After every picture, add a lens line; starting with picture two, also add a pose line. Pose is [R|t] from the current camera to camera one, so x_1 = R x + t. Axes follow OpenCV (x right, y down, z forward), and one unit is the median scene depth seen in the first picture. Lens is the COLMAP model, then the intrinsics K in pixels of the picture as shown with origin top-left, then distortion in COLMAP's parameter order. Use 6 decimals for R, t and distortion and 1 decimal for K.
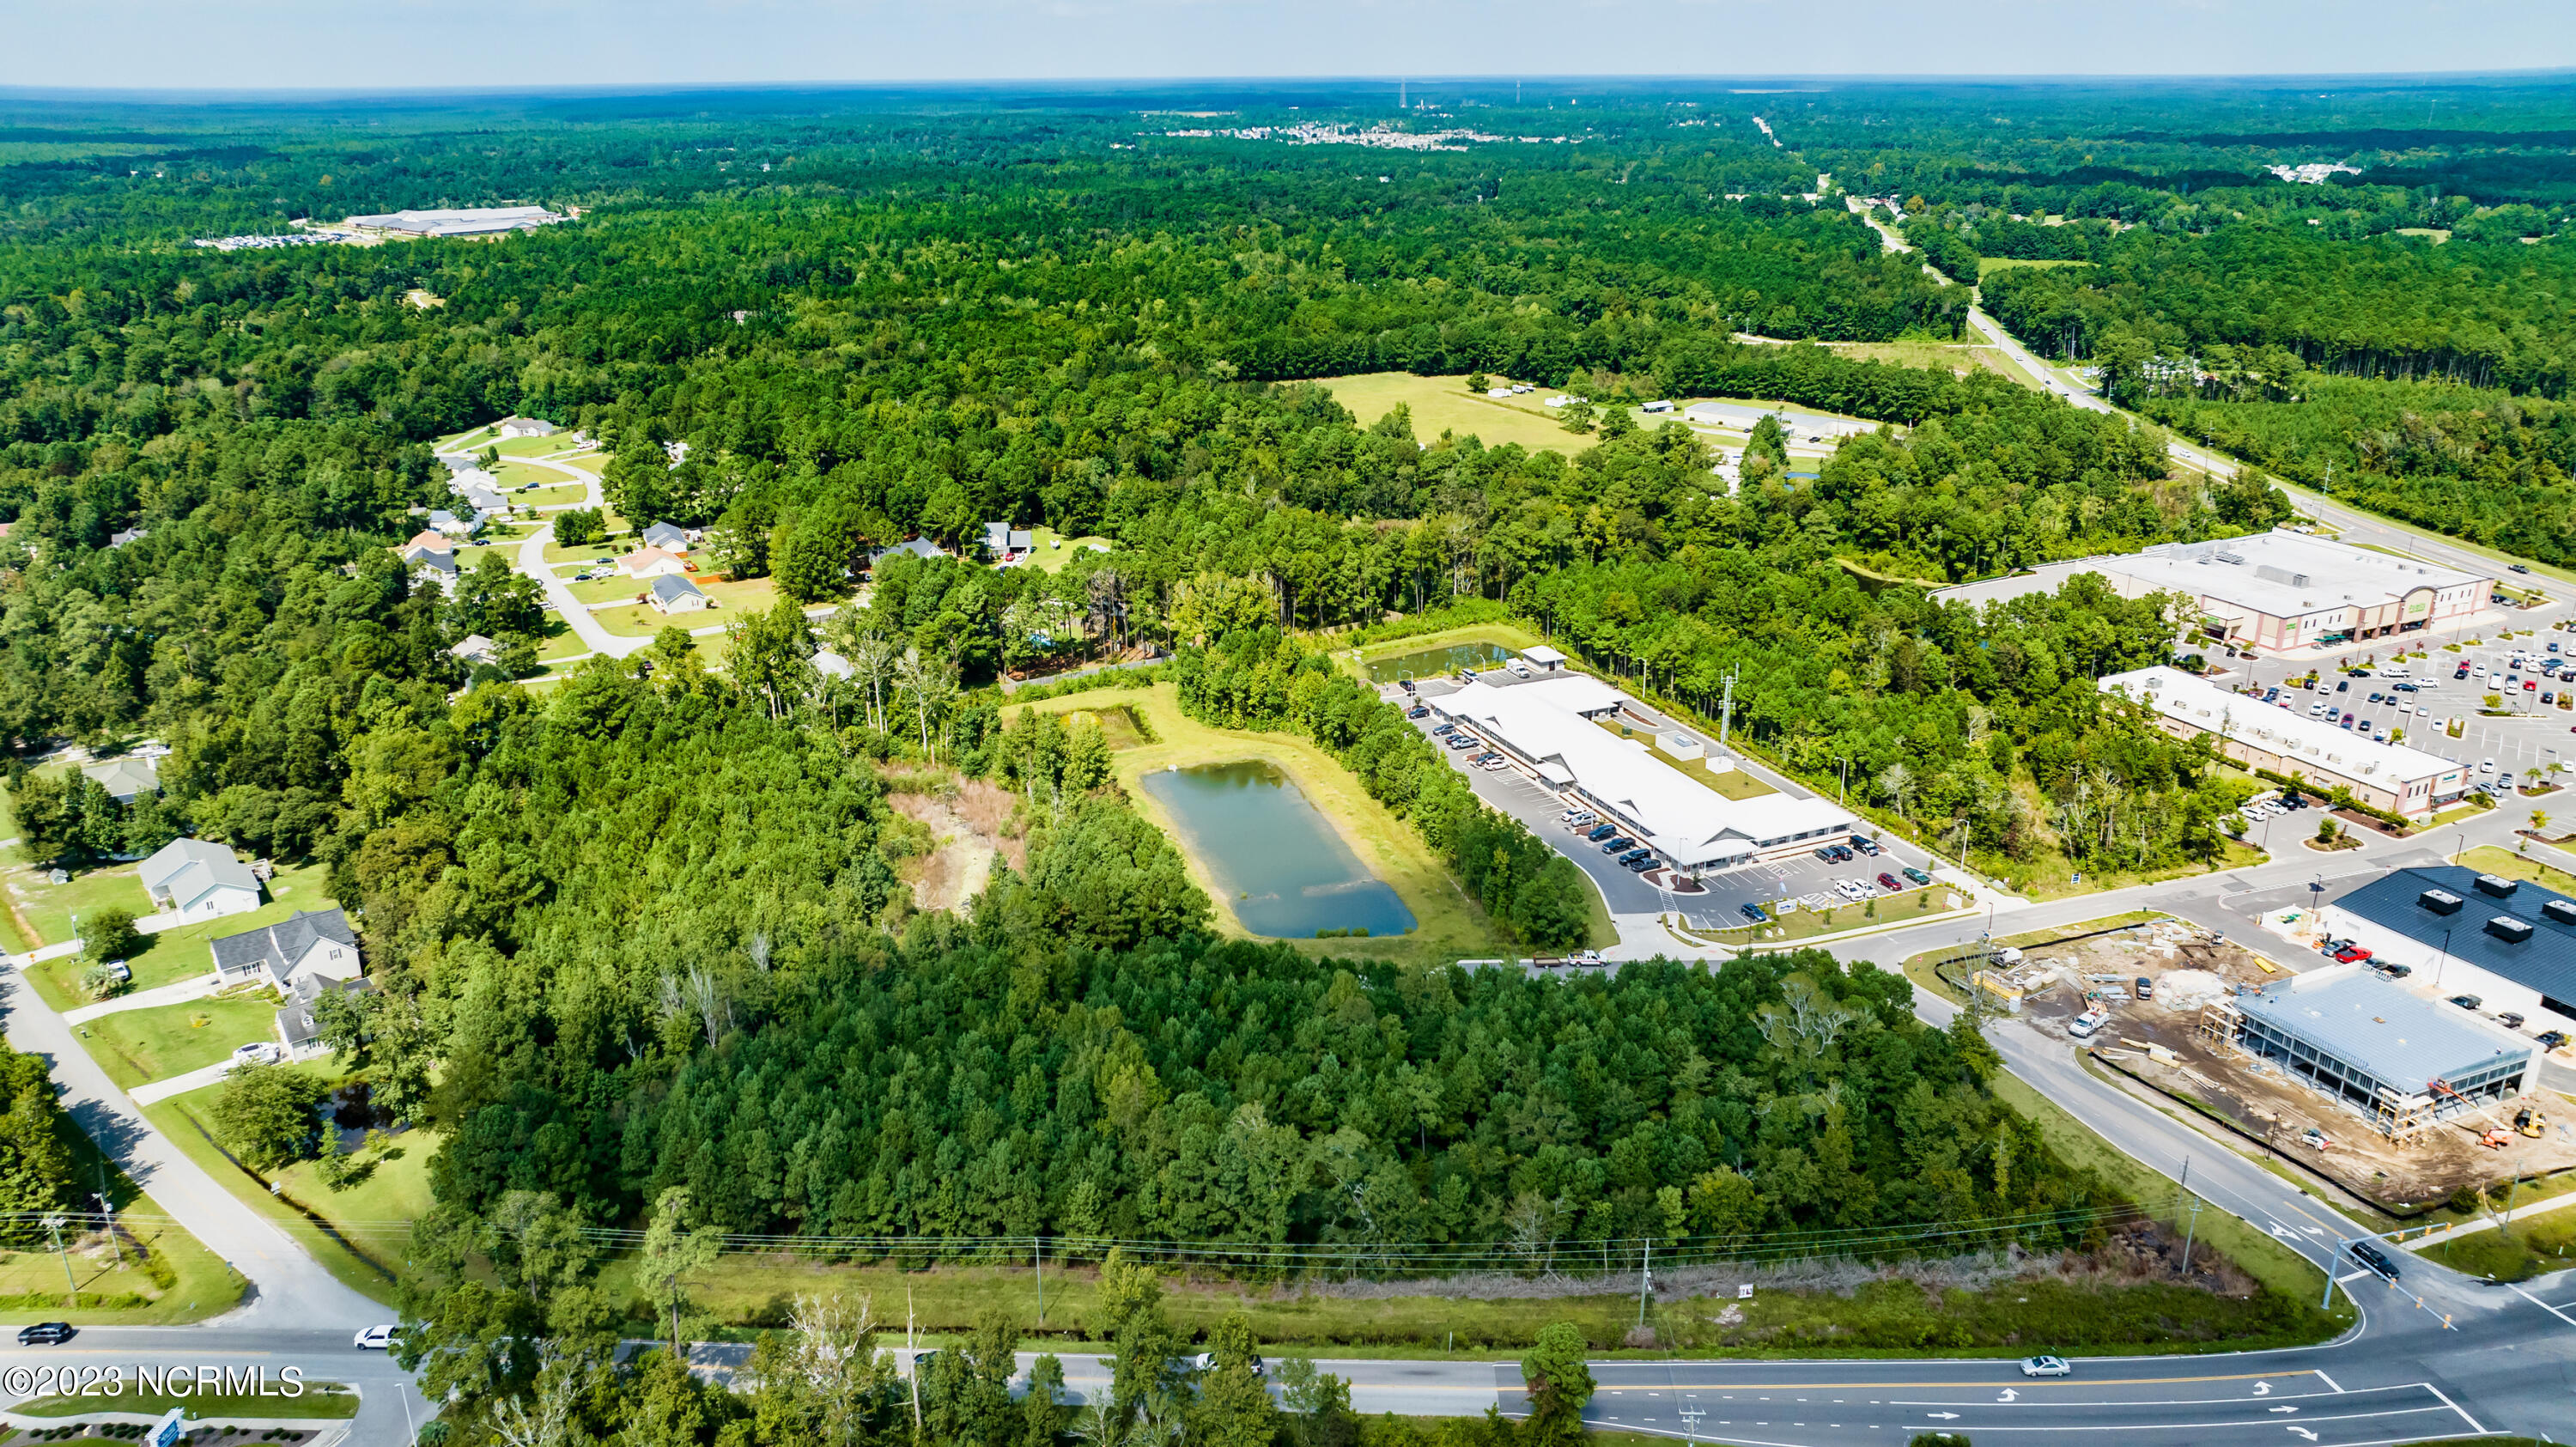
lens RADIAL K [[1816.3, 0, 1288.0], [0, 1816.3, 723.5], [0, 0, 1]] dist [-0.017366, -0.007313]
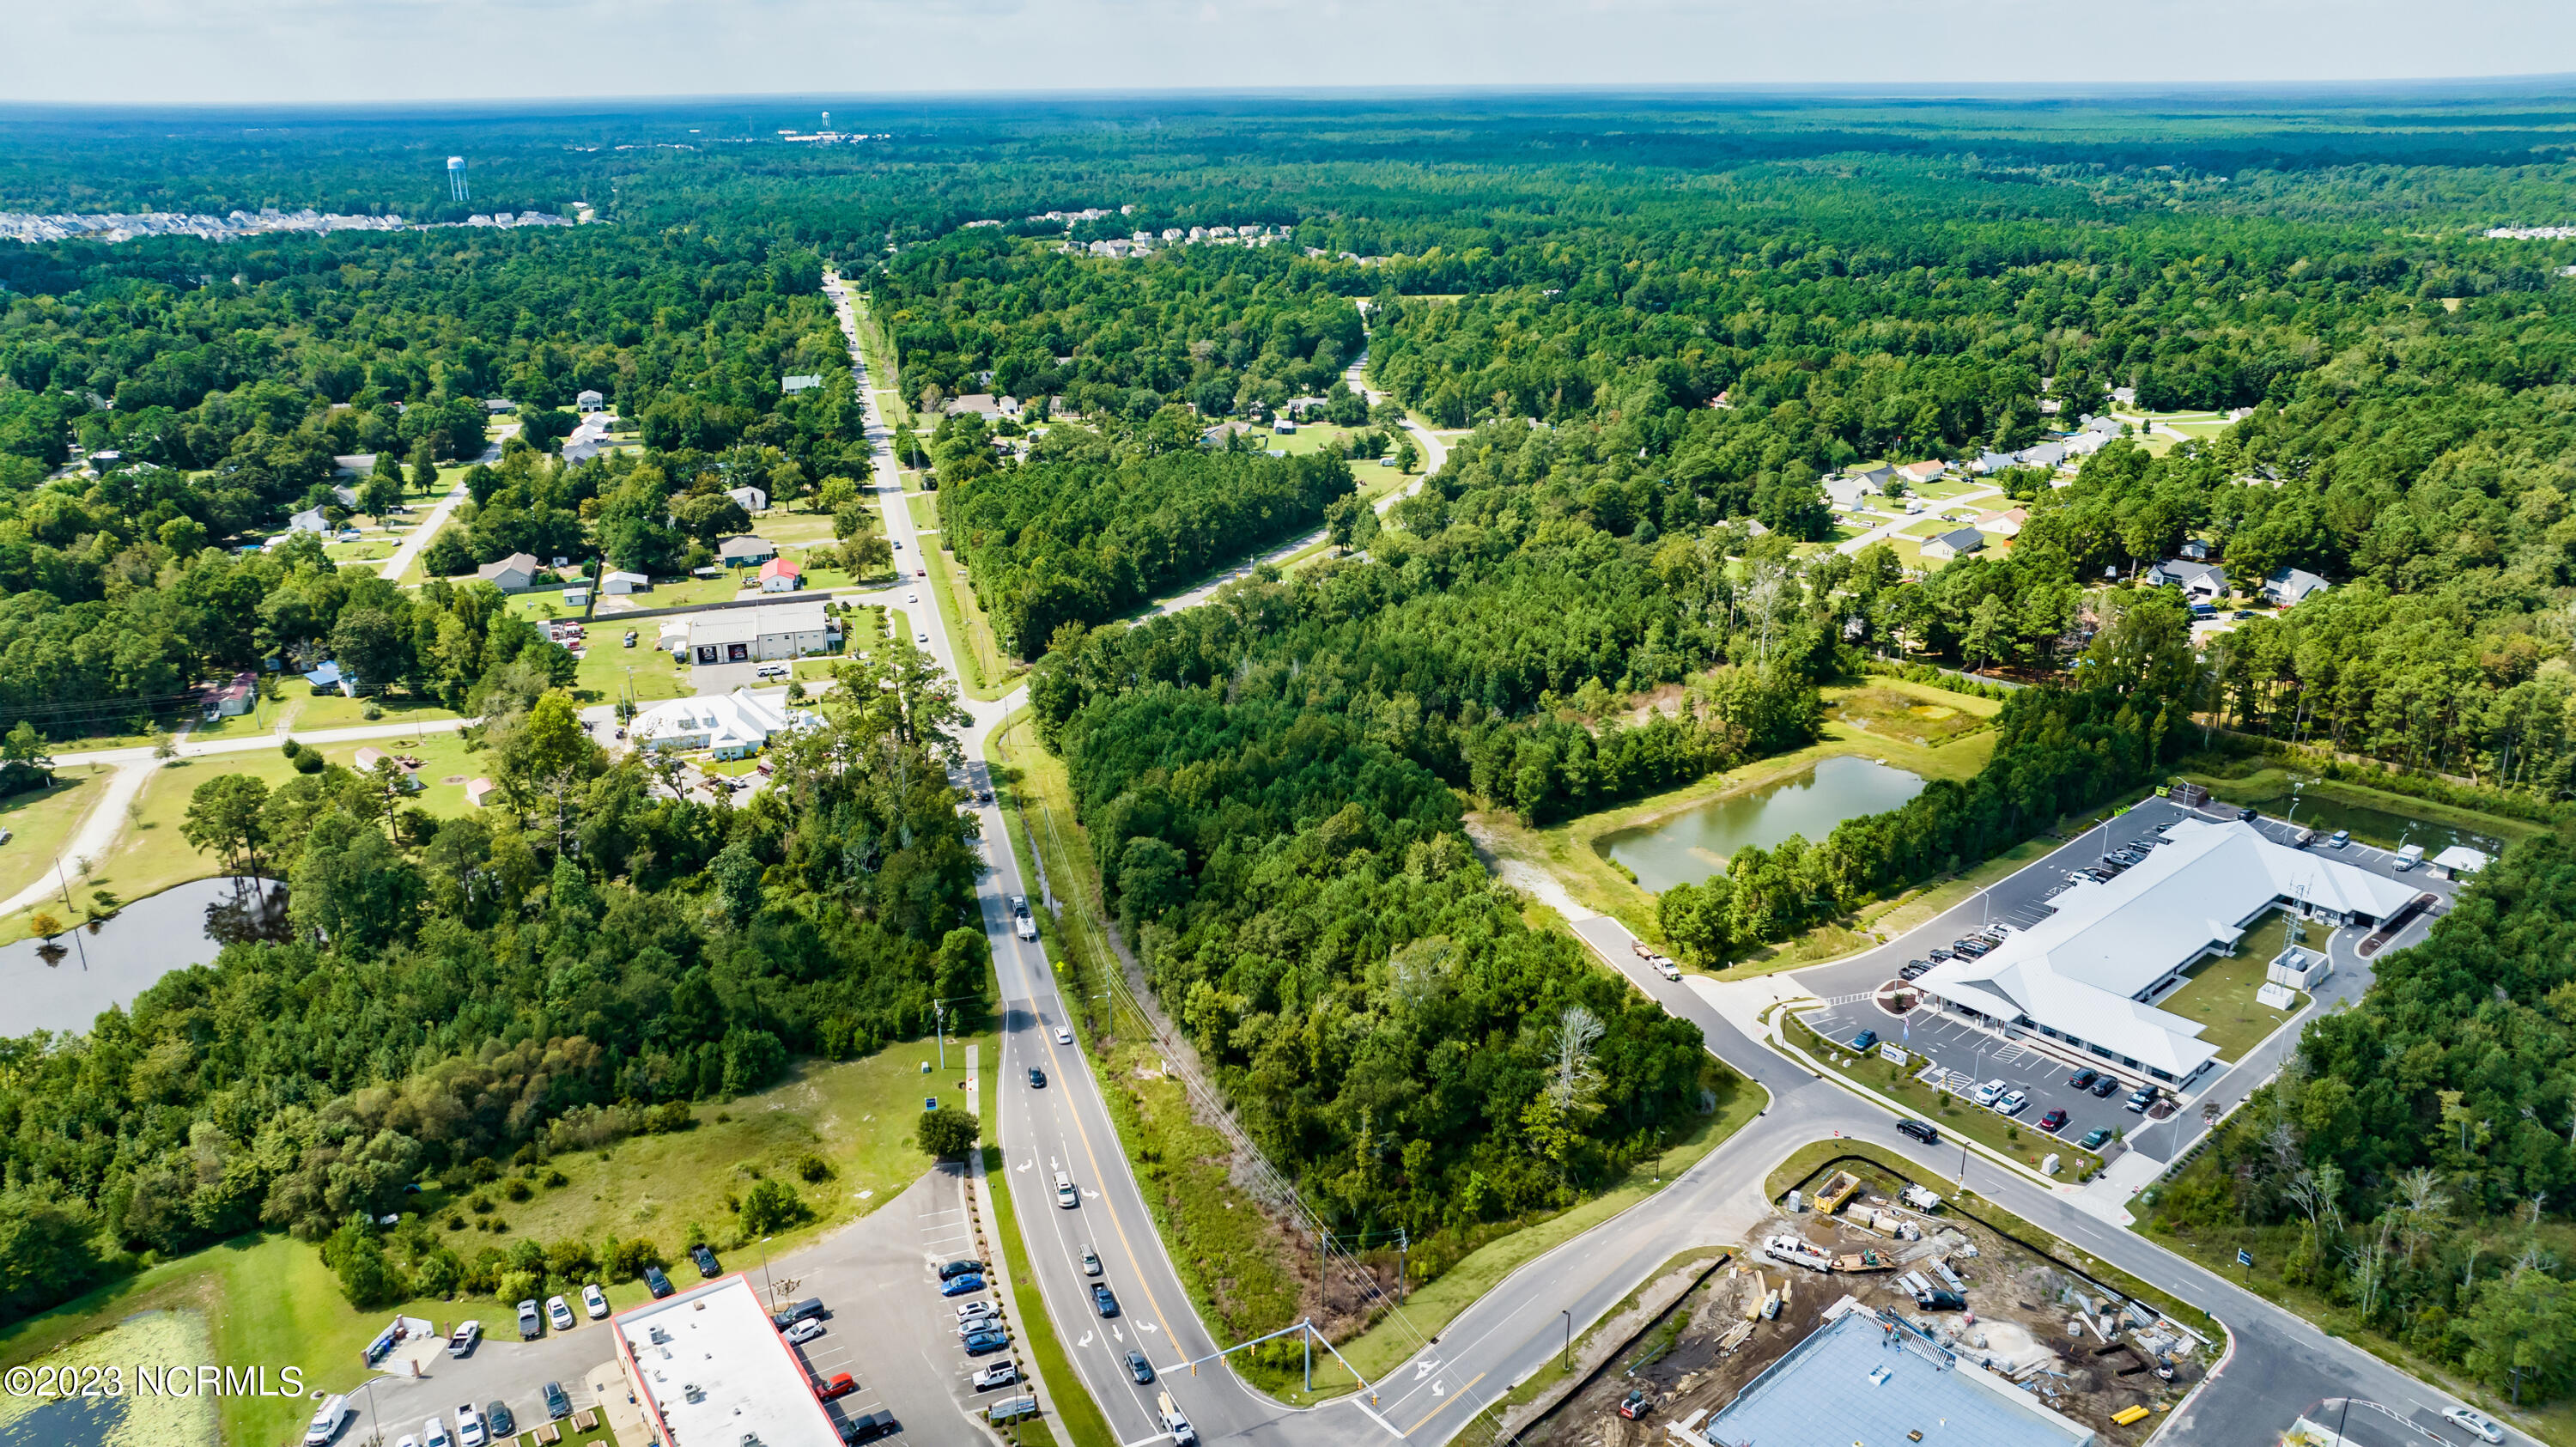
lens RADIAL K [[1816.3, 0, 1288.0], [0, 1816.3, 723.5], [0, 0, 1]] dist [-0.017366, -0.007313]
pose [[0.297558, 0.324886, -0.897724, 0.848523], [-0.317586, 0.920449, 0.227843, -0.138045], [0.900332, 0.217308, 0.377066, 0.356555]]
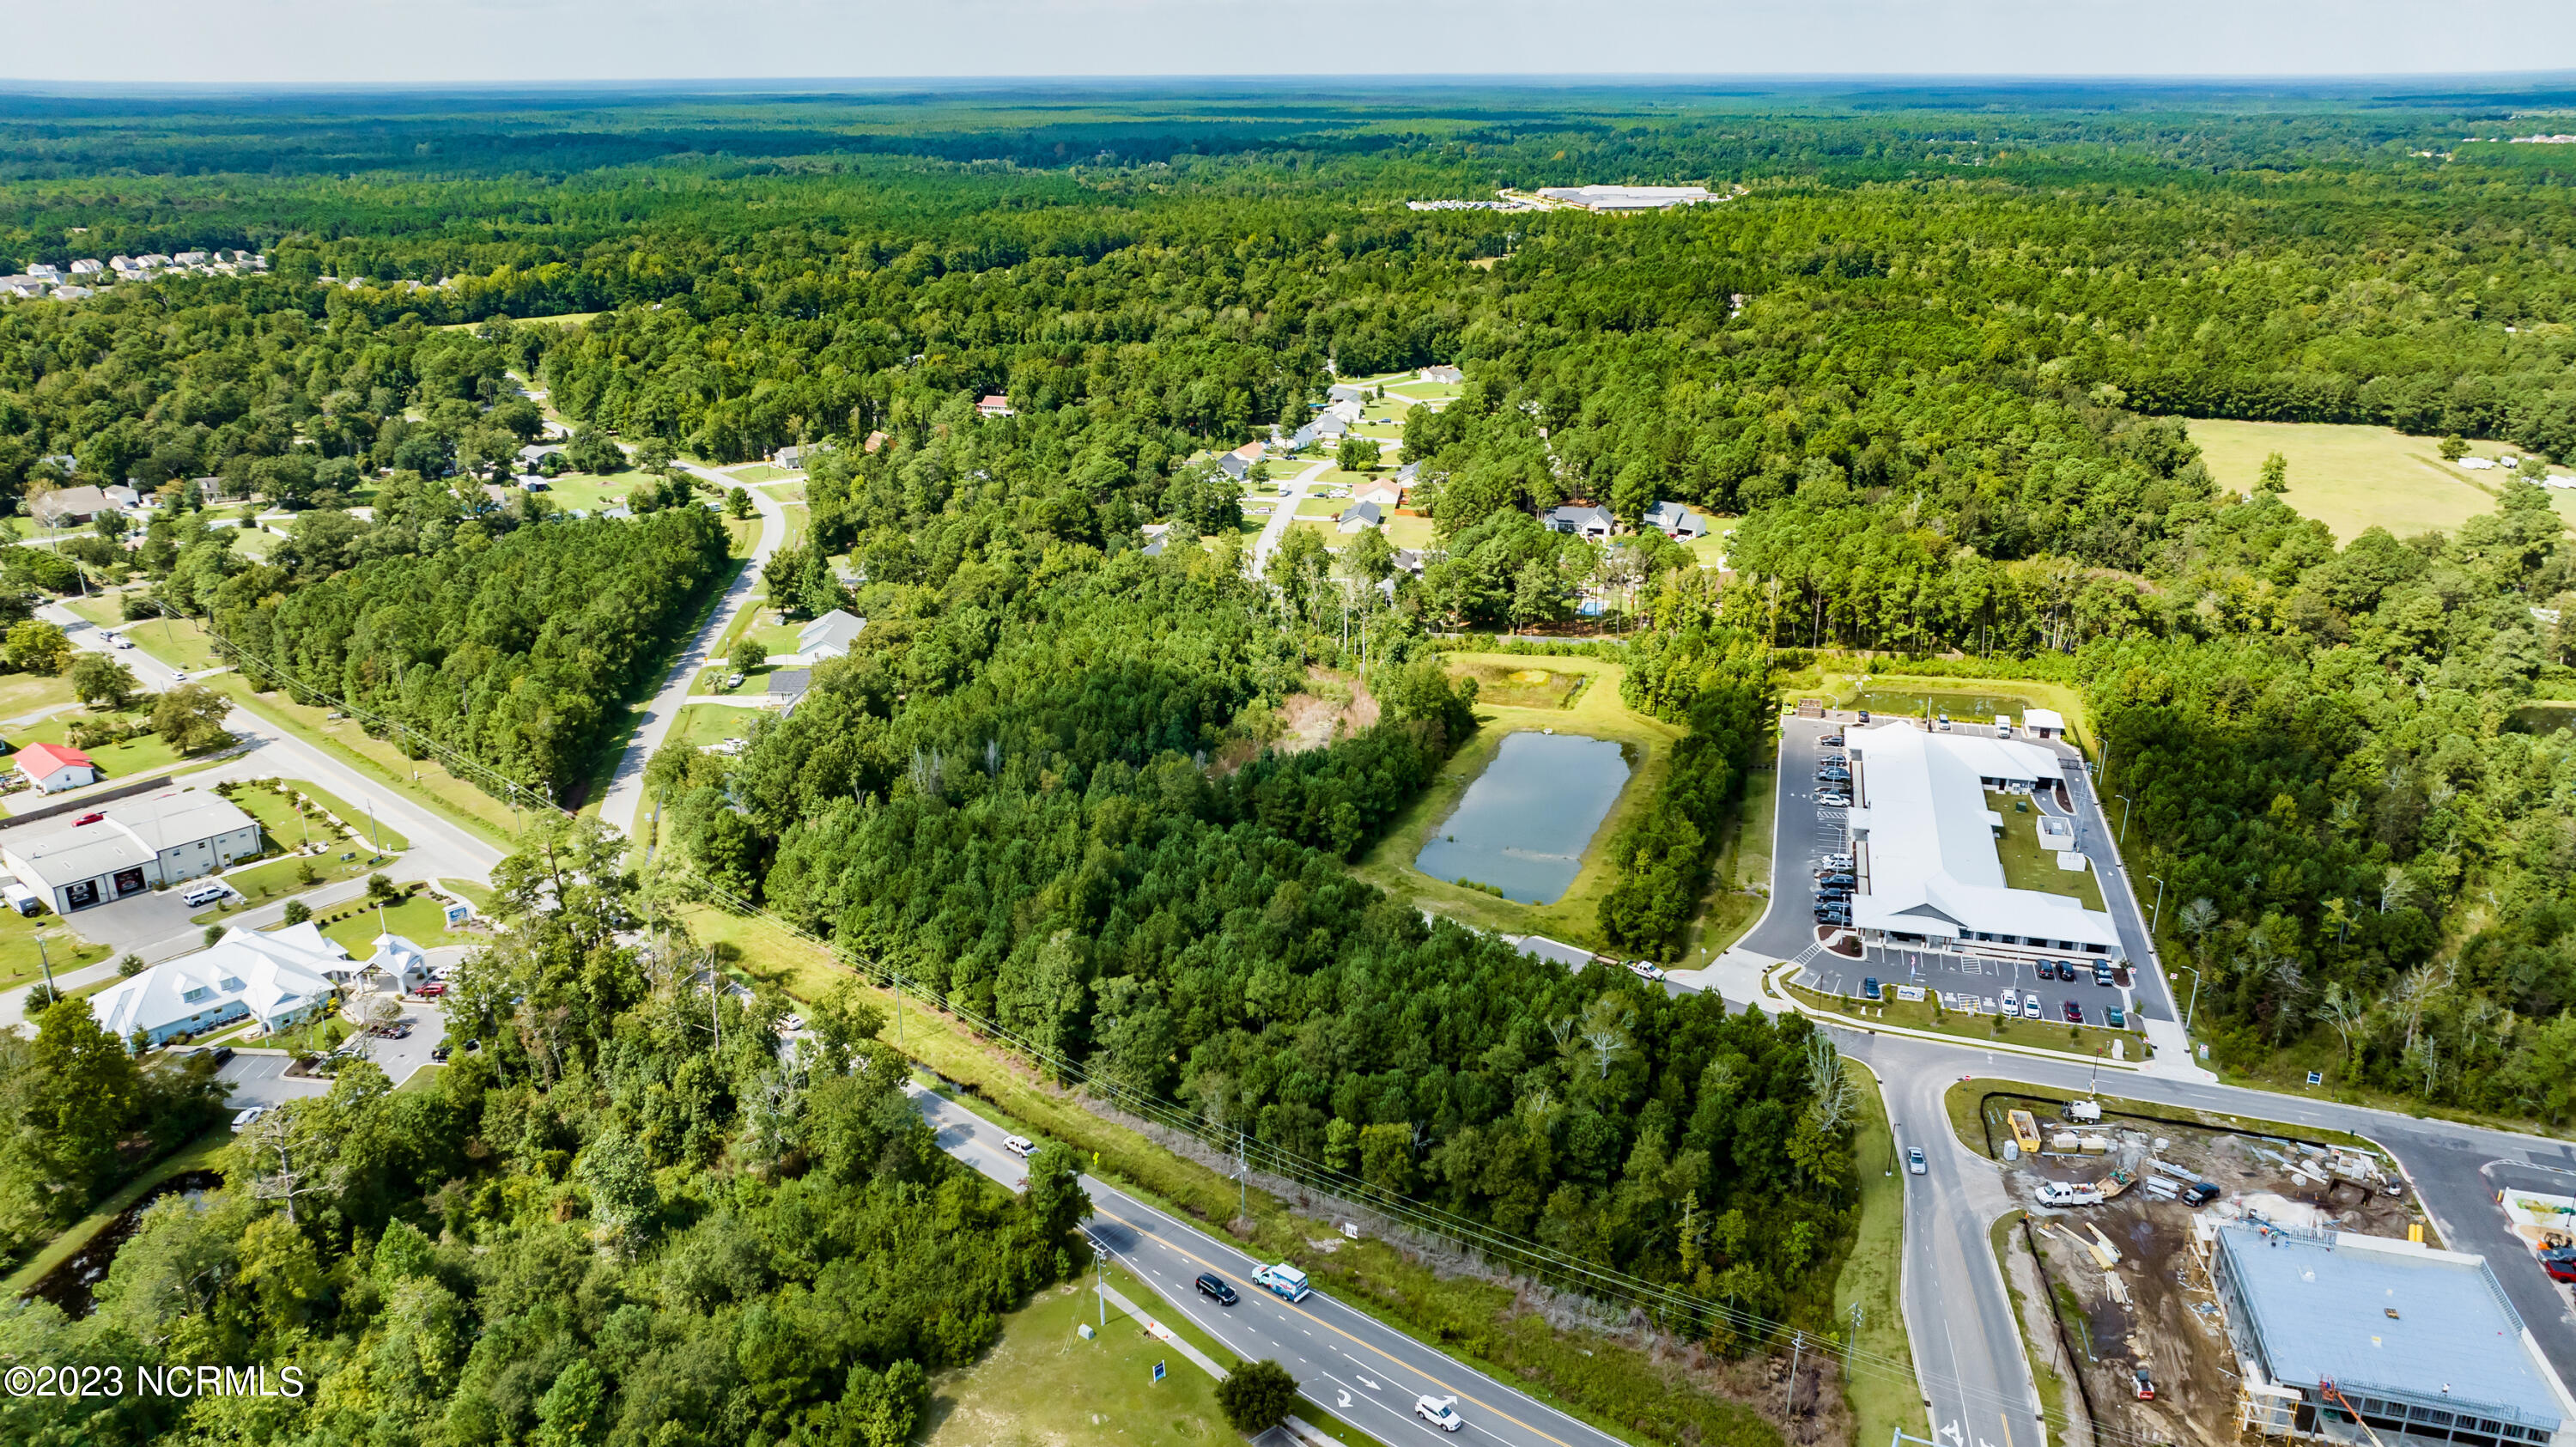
lens RADIAL K [[1845.8, 0, 1288.0], [0, 1845.8, 723.5], [0, 0, 1]] dist [-0.013254, -0.003557]
pose [[0.778214, 0.215624, -0.589822, 0.509251], [-0.215880, 0.973822, 0.071172, -0.026313], [0.589728, 0.071943, 0.804391, 0.063294]]
